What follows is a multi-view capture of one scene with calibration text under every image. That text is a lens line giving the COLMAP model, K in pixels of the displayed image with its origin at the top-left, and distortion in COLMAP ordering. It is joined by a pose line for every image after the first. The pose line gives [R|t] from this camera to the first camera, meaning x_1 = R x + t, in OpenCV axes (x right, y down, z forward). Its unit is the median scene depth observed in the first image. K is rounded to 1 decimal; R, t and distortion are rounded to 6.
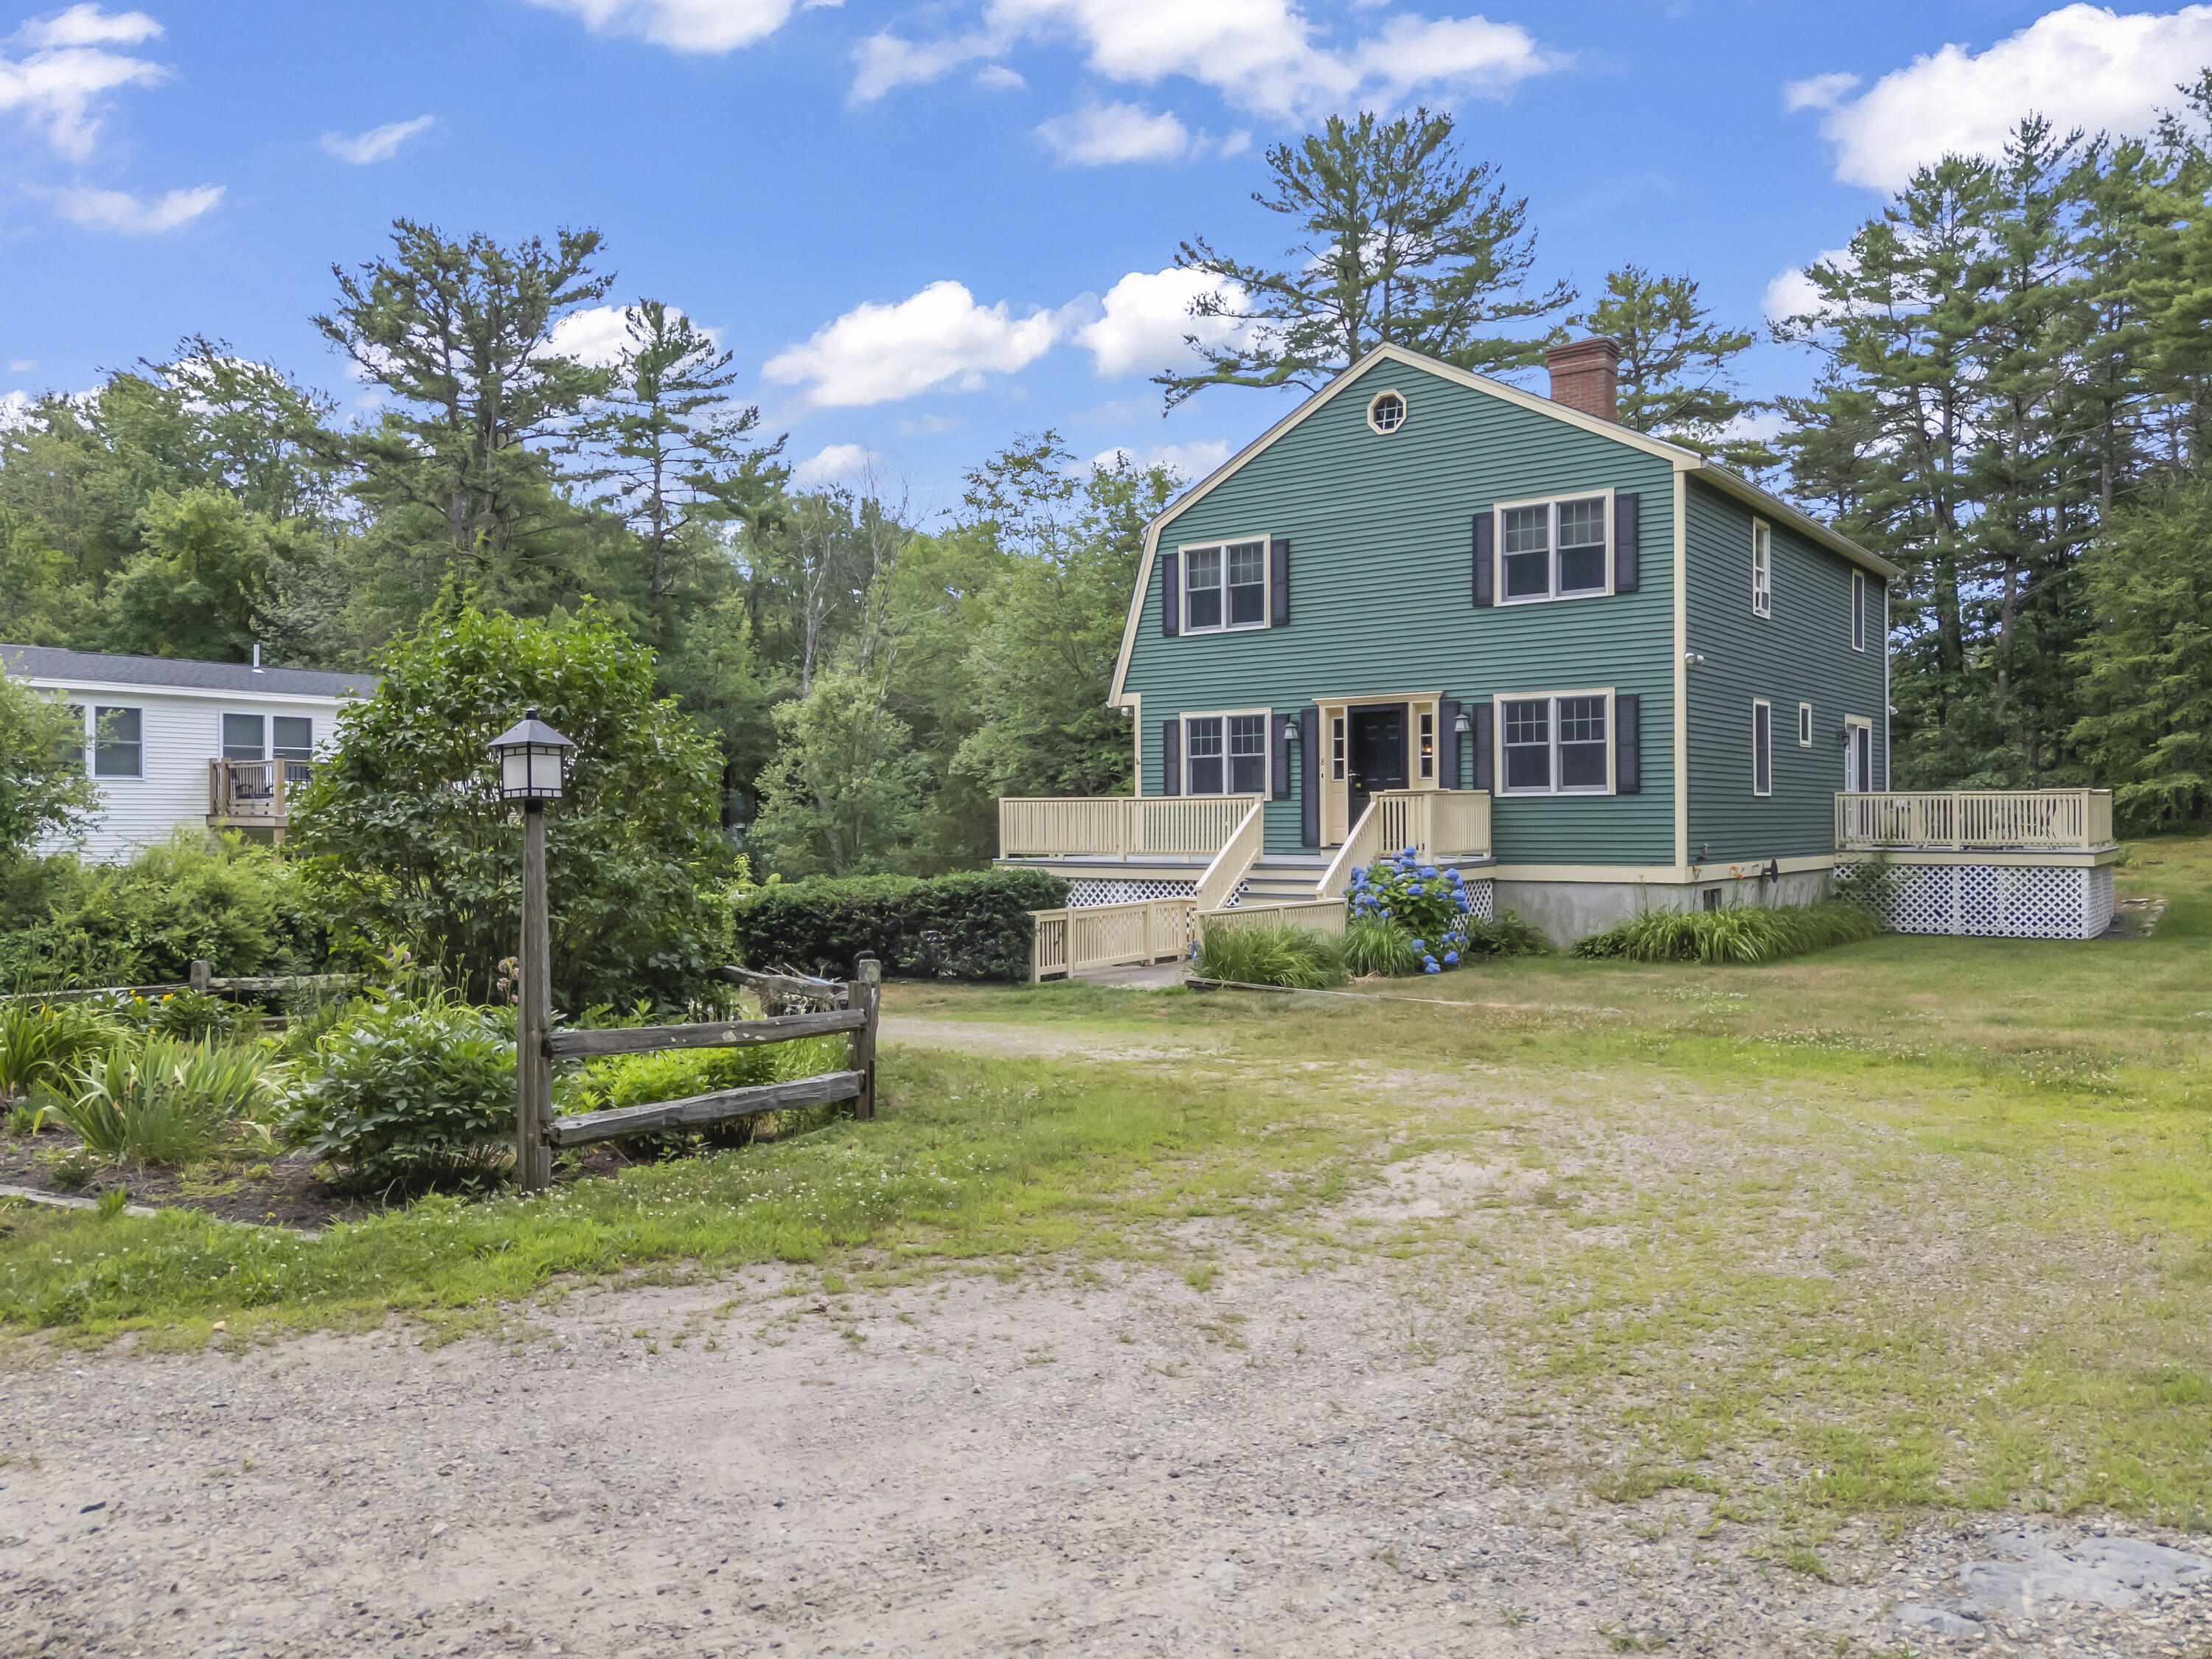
lens RADIAL K [[1659.3, 0, 1105.8], [0, 1659.3, 830.2], [0, 0, 1]] dist [0.002930, 0.000512]
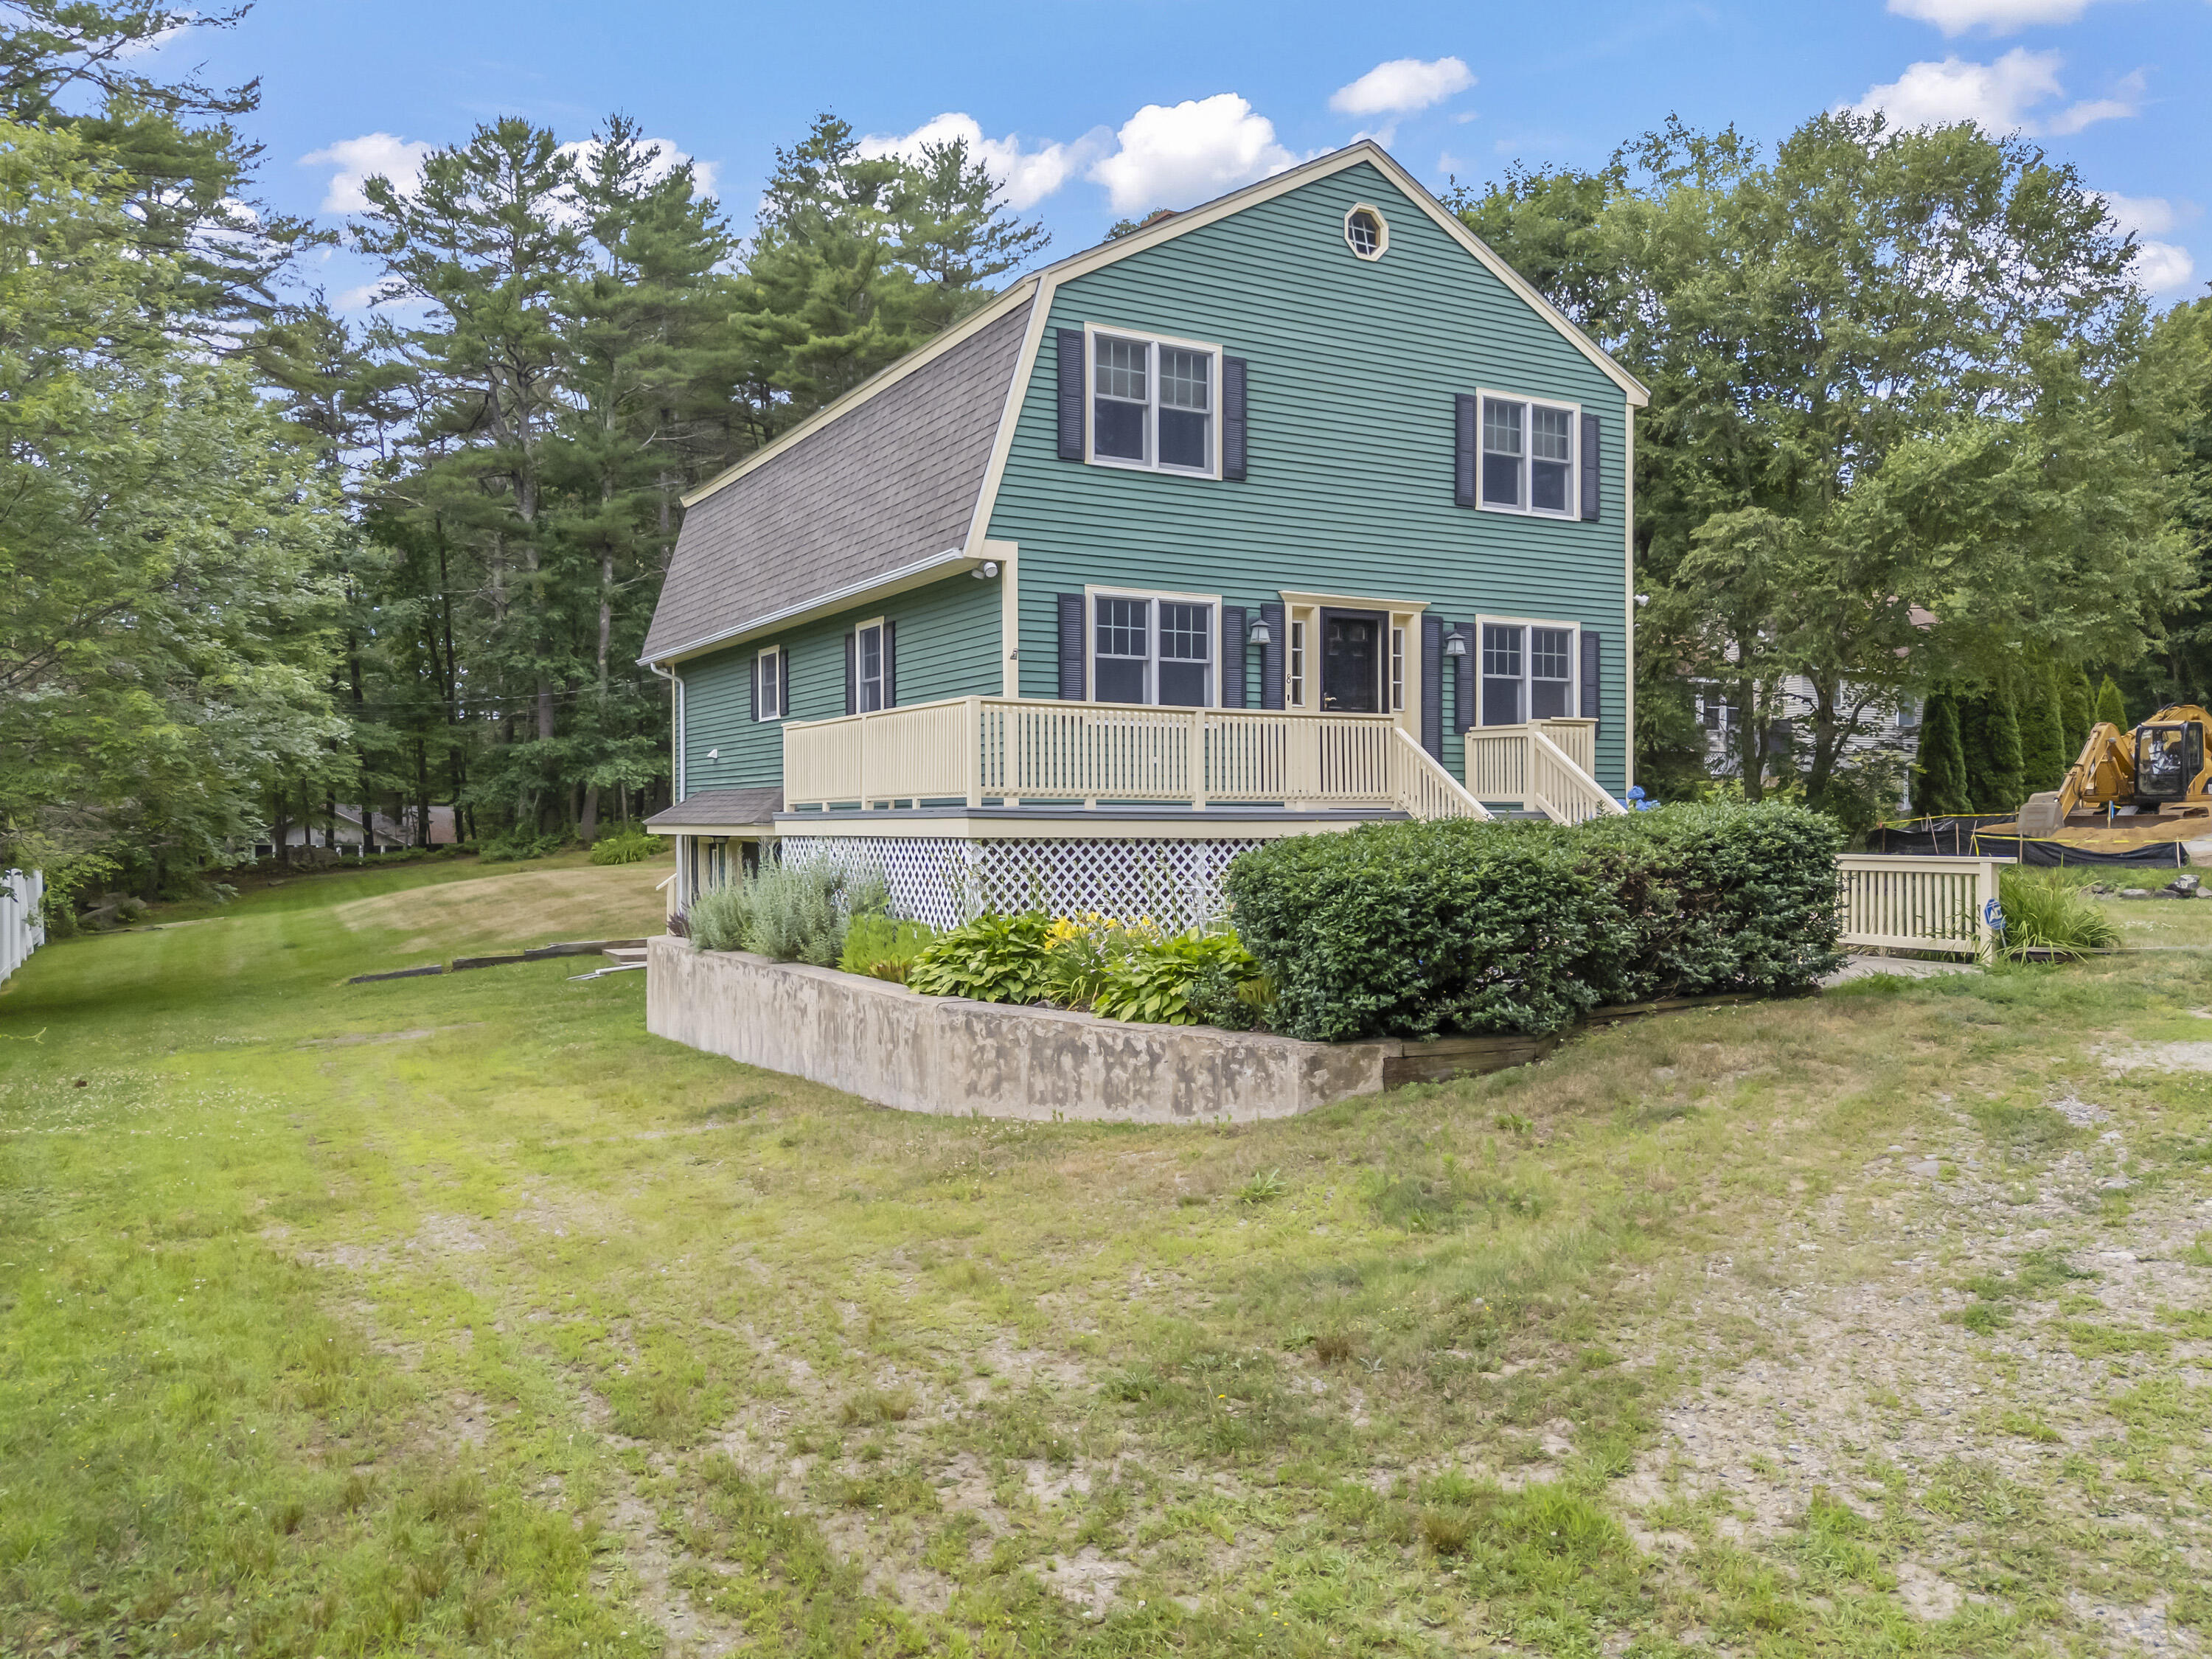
lens RADIAL K [[1659.3, 0, 1106.6], [0, 1659.3, 829.5], [0, 0, 1]] dist [0.002930, 0.000512]
pose [[0.396398, -0.003739, 0.918071, -0.562415], [-0.001289, 0.999988, 0.004630, 0.021745], [-0.918078, -0.003019, 0.396389, 0.768708]]
